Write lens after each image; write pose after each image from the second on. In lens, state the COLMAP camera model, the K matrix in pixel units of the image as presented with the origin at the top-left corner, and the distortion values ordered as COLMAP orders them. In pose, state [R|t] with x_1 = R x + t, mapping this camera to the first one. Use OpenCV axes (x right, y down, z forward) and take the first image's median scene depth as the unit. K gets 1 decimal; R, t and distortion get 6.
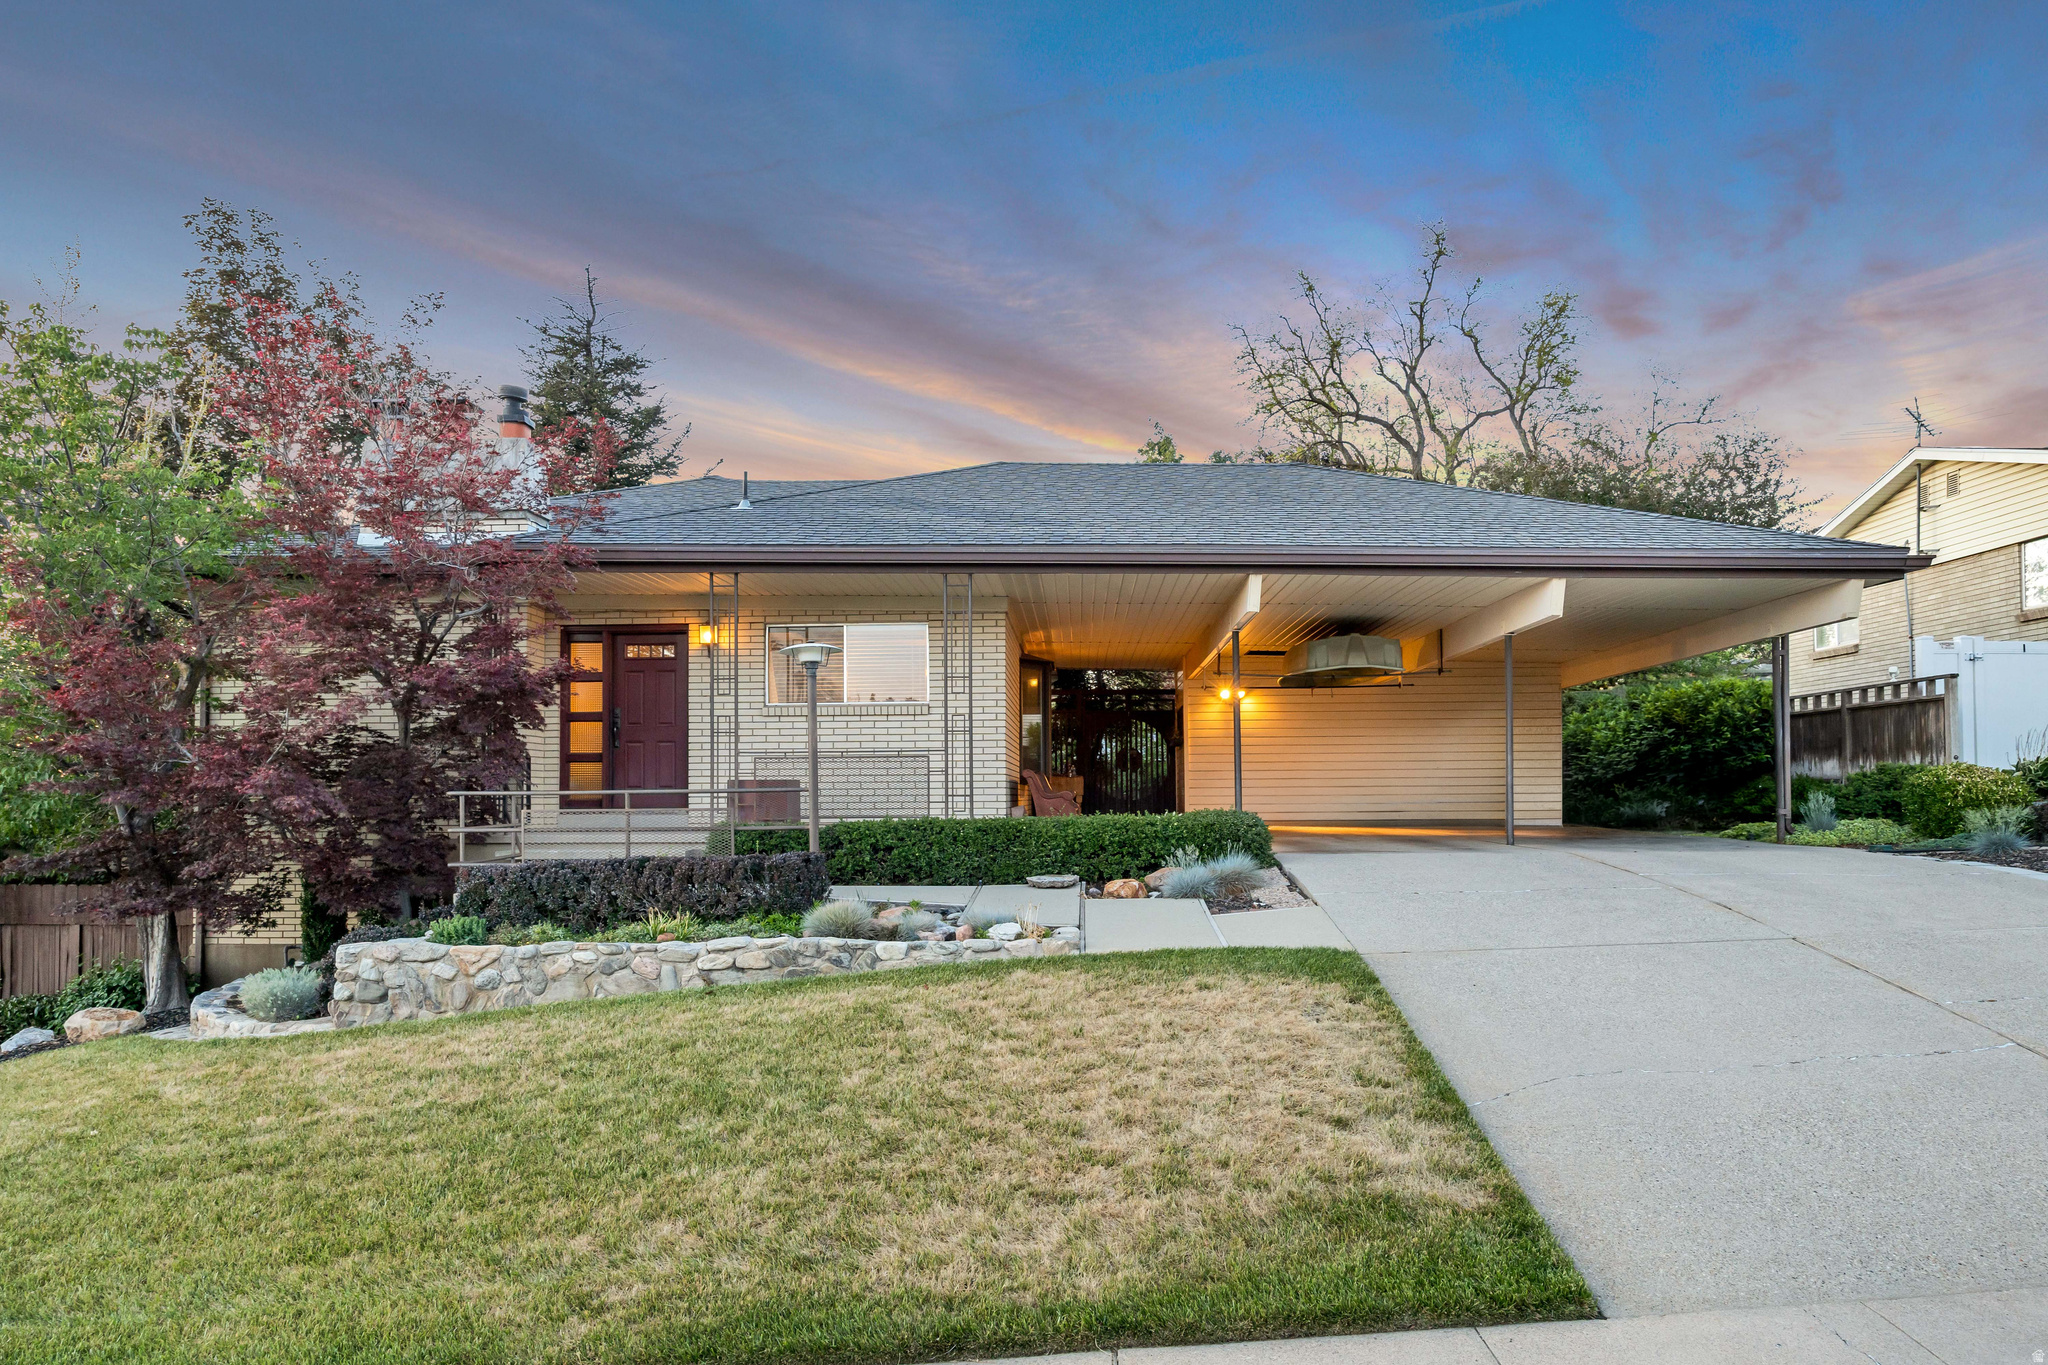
lens RADIAL K [[1279.6, 0, 1024.4], [0, 1279.6, 742.3], [0, 0, 1]] dist [-0.007617, -0.001489]
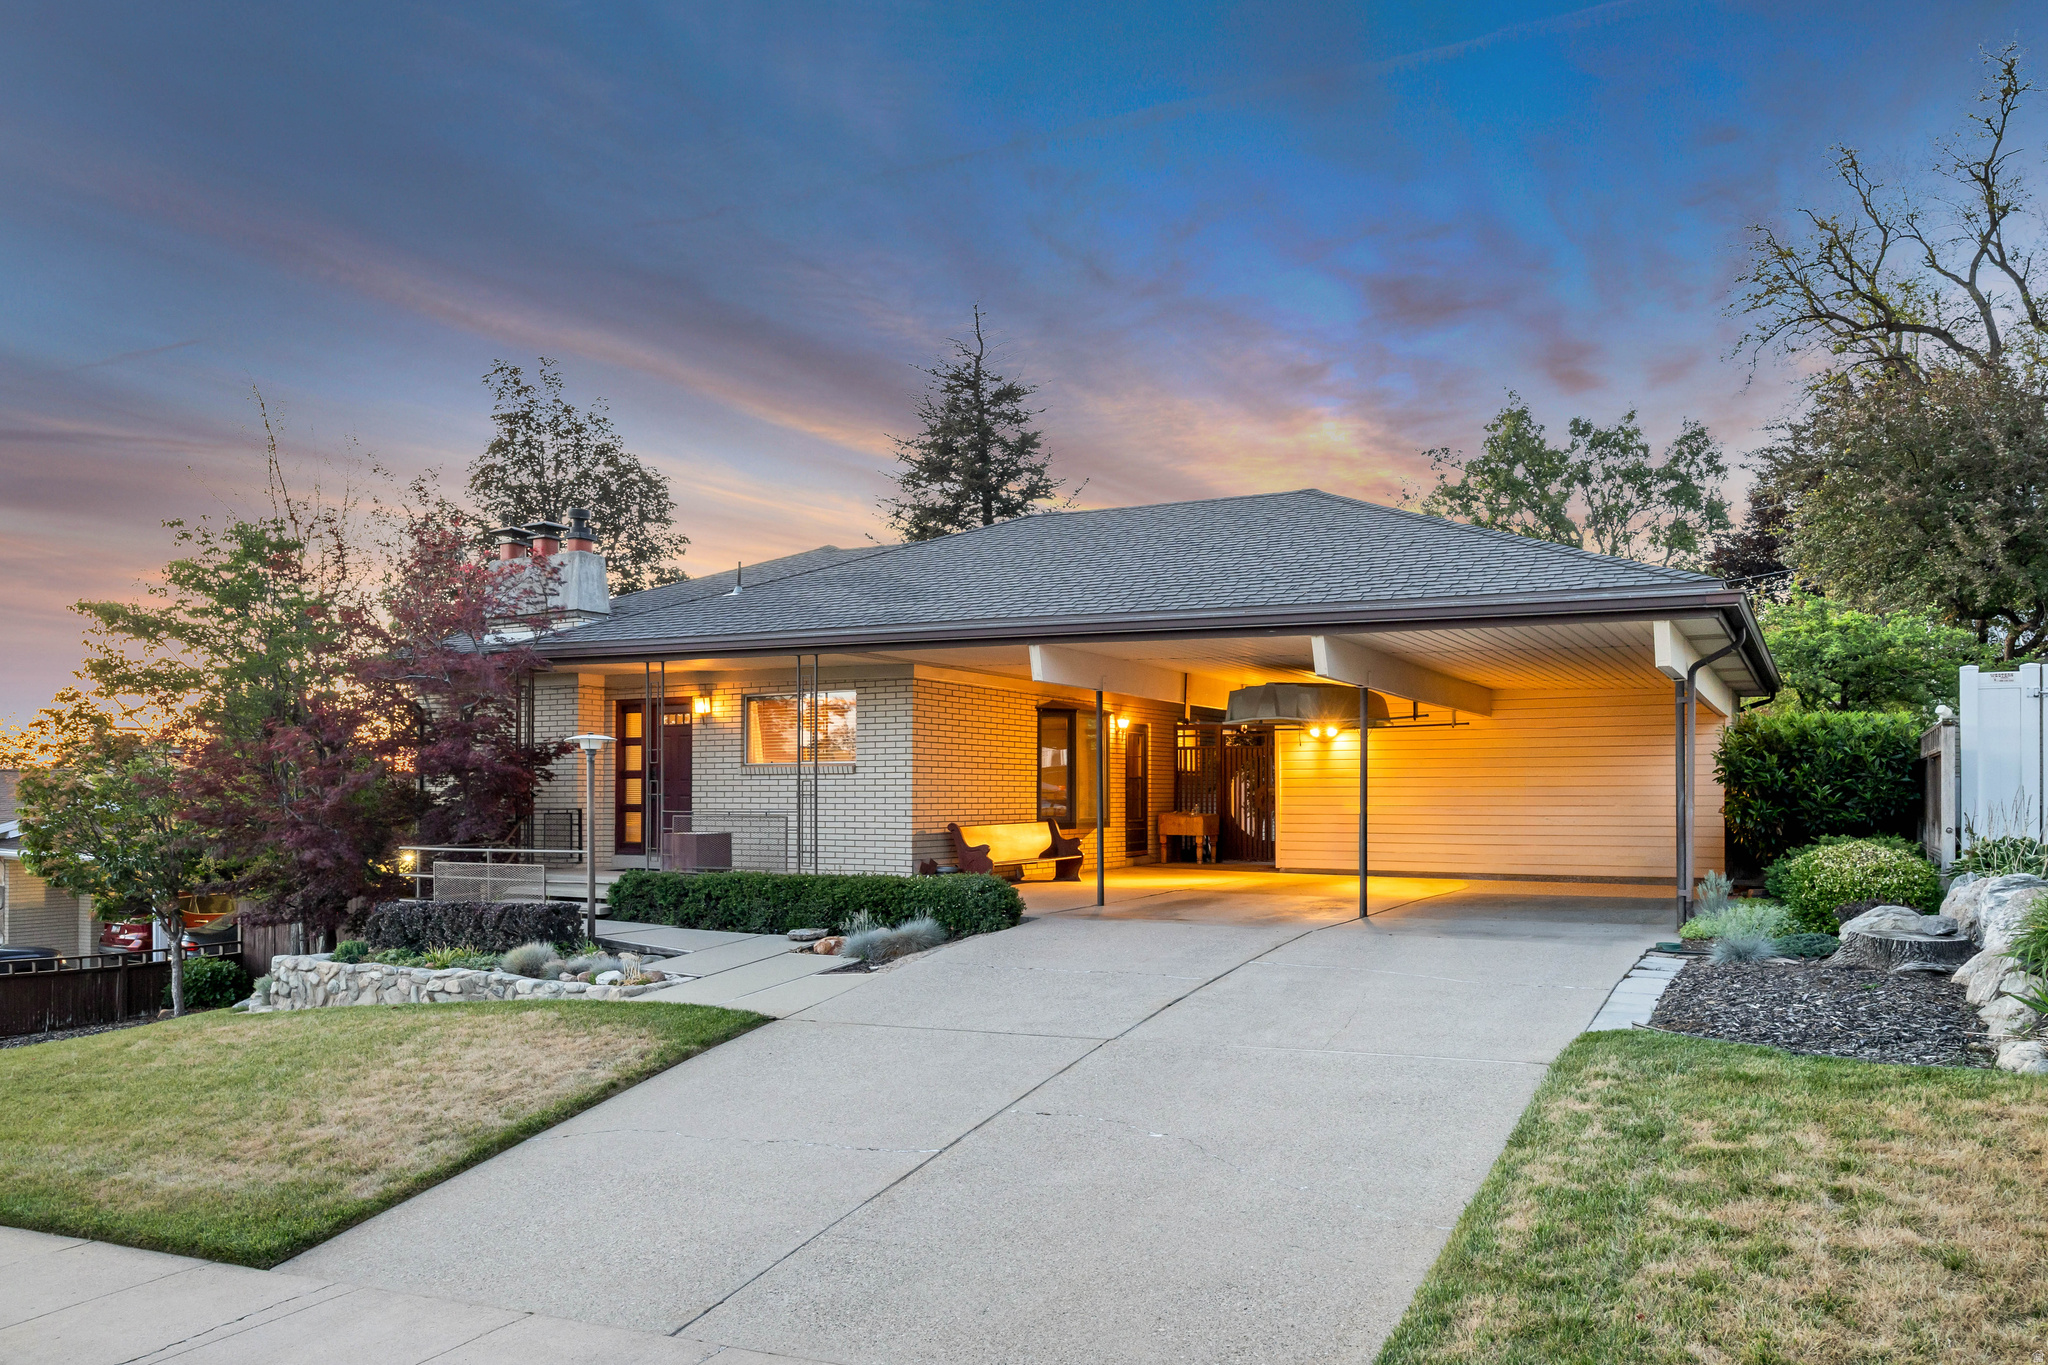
lens RADIAL K [[1410.2, 0, 1025.9], [0, 1410.2, 779.6], [0, 0, 1]] dist [-0.000611, -0.000226]
pose [[0.878711, 0.002250, -0.477348, 0.631016], [0.014328, 0.999414, 0.031086, -0.051750], [0.477138, -0.034155, 0.878164, -0.003801]]
